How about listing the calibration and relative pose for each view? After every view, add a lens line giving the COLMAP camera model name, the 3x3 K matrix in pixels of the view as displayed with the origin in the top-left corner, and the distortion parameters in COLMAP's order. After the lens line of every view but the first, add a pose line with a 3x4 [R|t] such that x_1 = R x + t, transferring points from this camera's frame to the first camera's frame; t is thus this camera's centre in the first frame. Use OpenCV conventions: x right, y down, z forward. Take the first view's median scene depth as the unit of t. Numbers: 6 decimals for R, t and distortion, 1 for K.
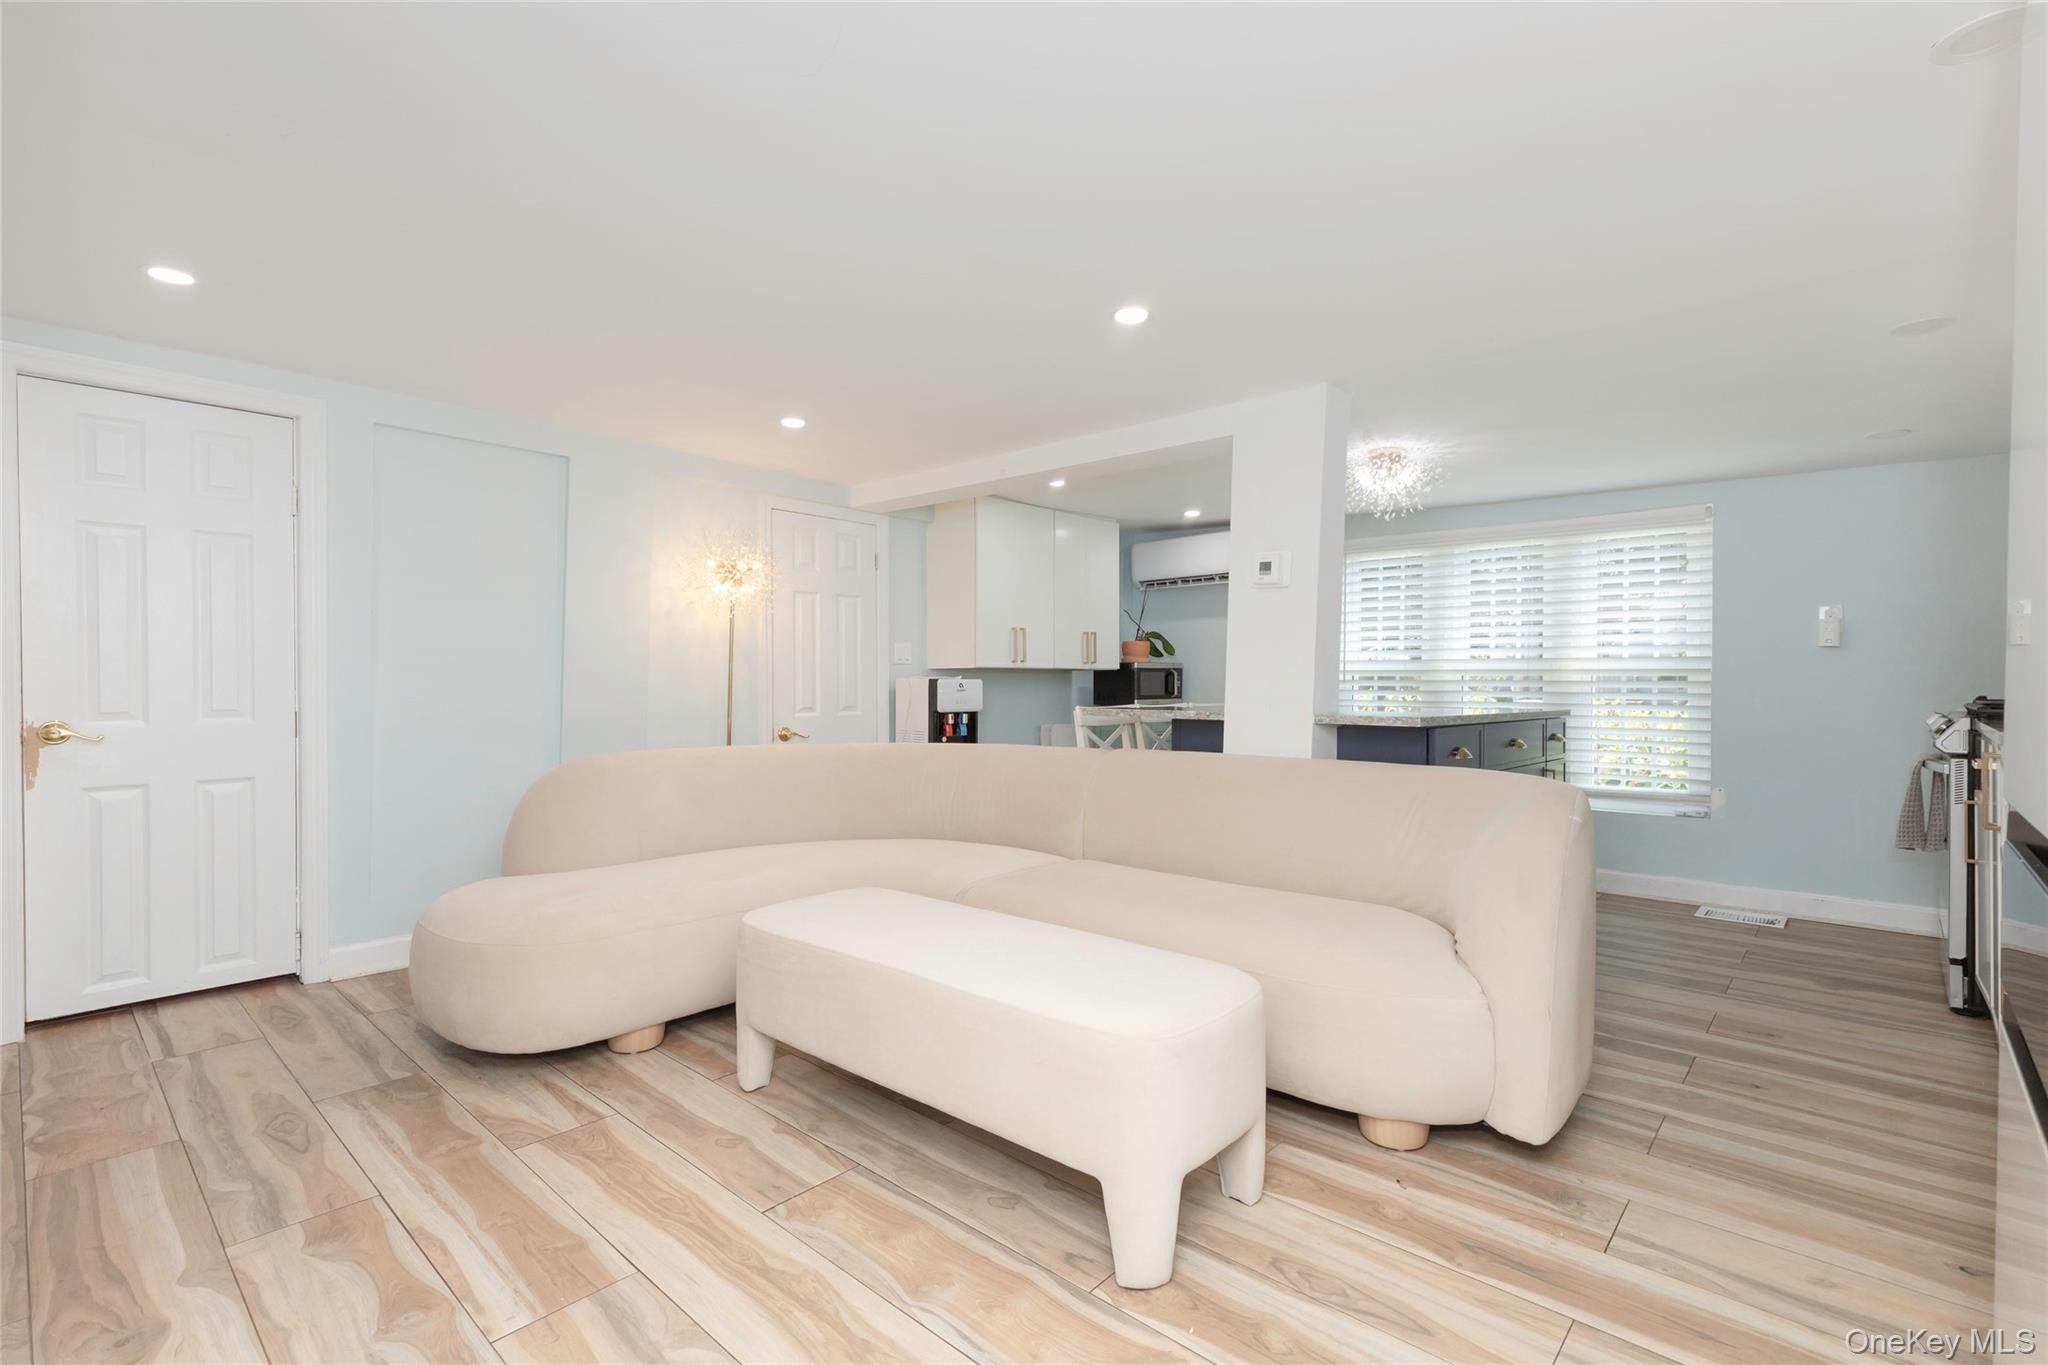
lens RADIAL K [[947.6, 0, 1091.3], [0, 947.6, 669.5], [0, 0, 1]] dist [0.015145, -0.003167]
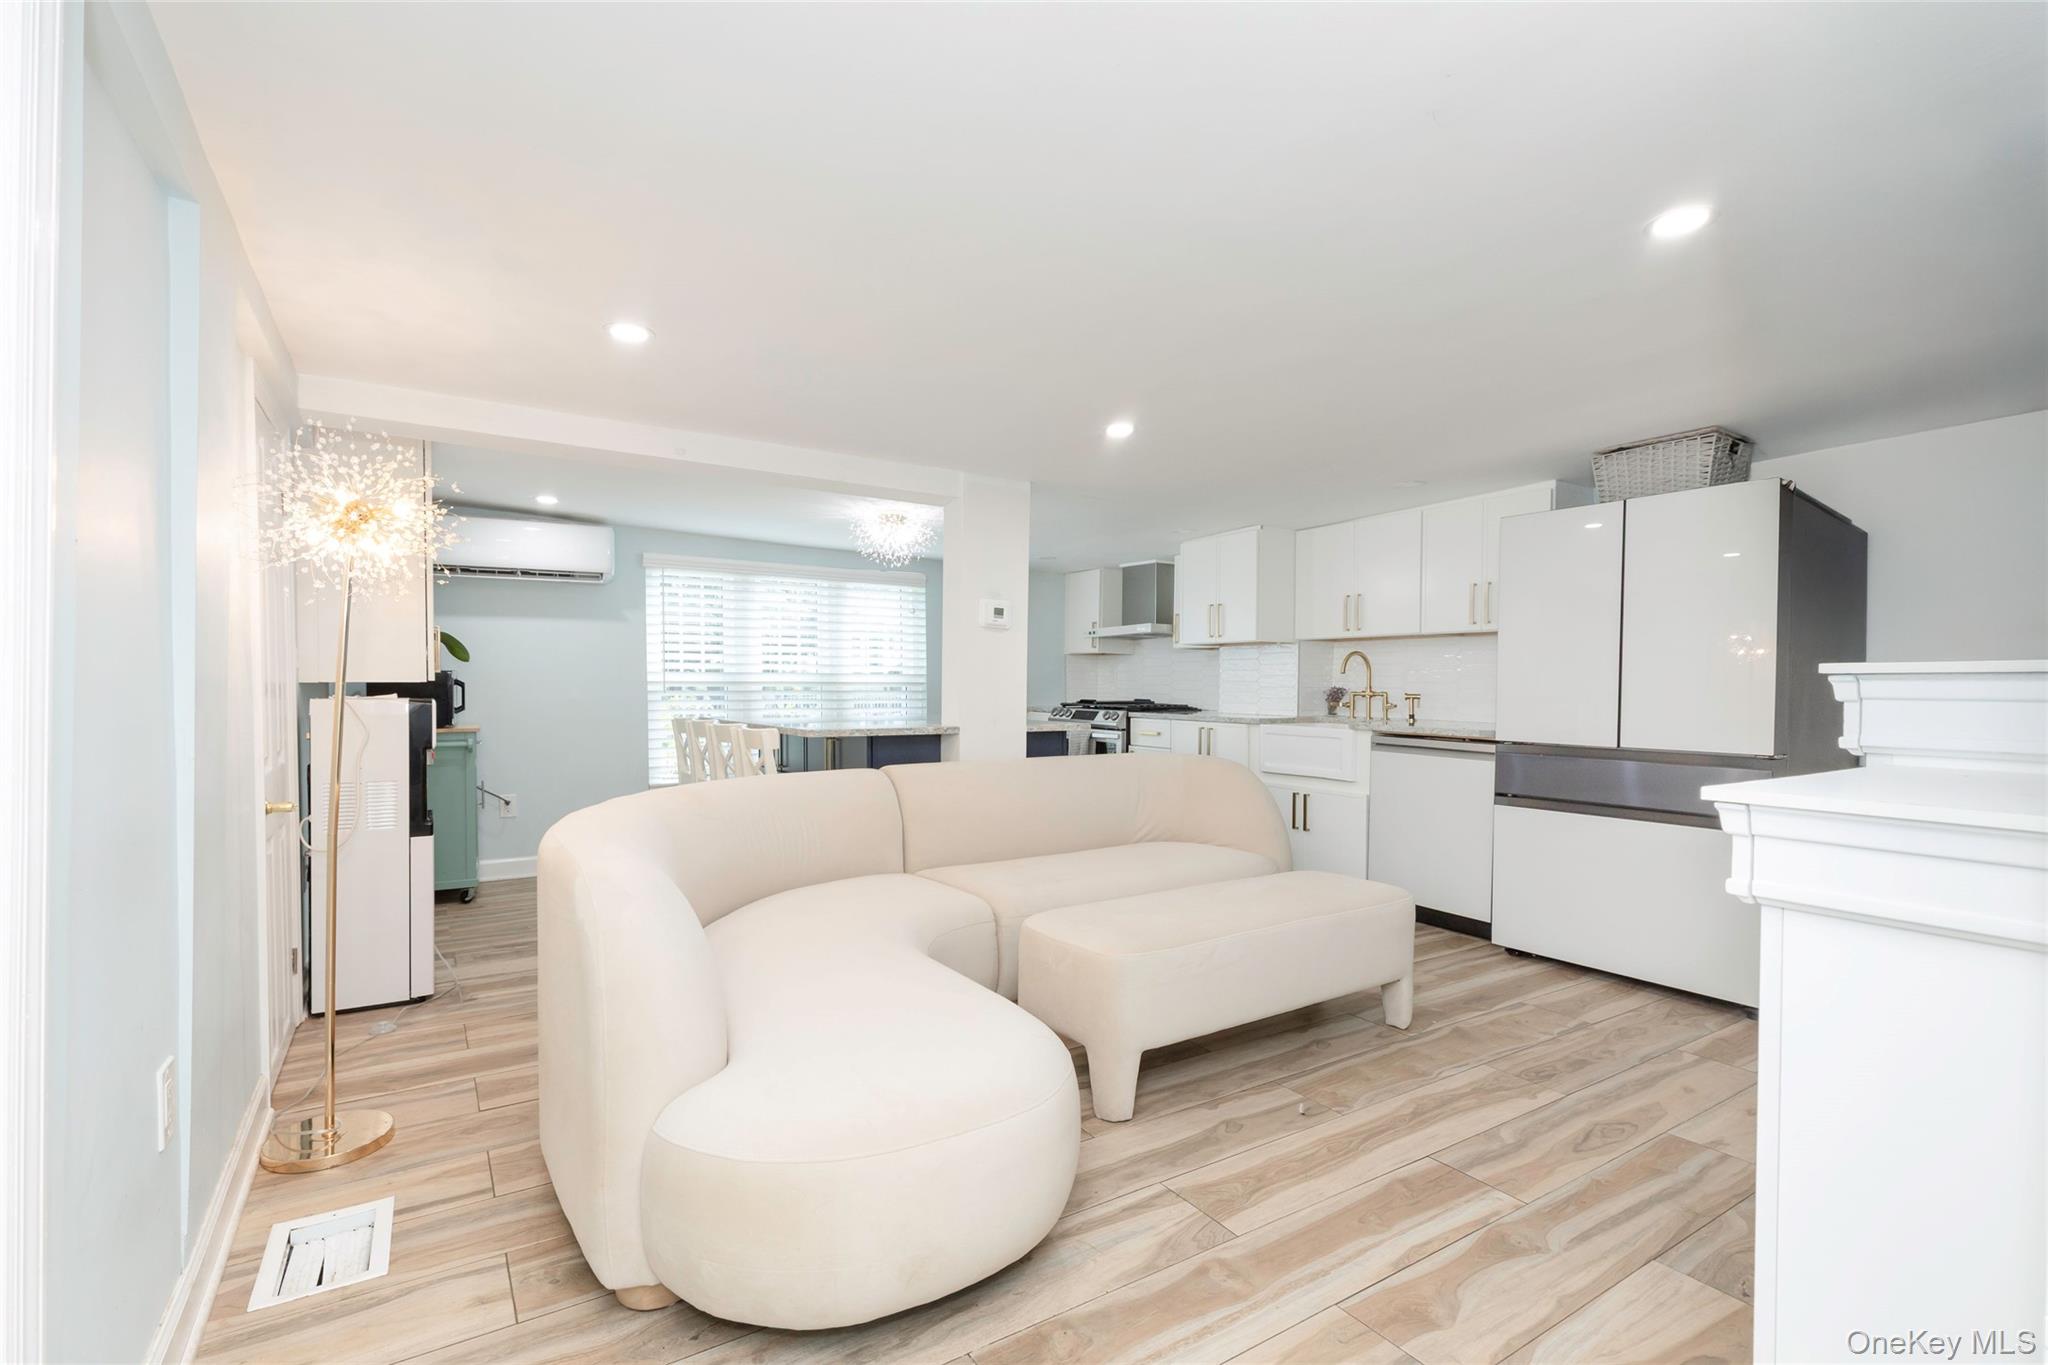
lens RADIAL K [[947.6, 0, 984.1], [0, 947.6, 699.1], [0, 0, 1]] dist [0.015145, -0.003167]
pose [[0.283655, -0.018229, 0.958753, -1.079958], [-0.018691, 0.999524, 0.024534, -0.017974], [-0.958744, -0.024879, 0.283180, 0.694522]]
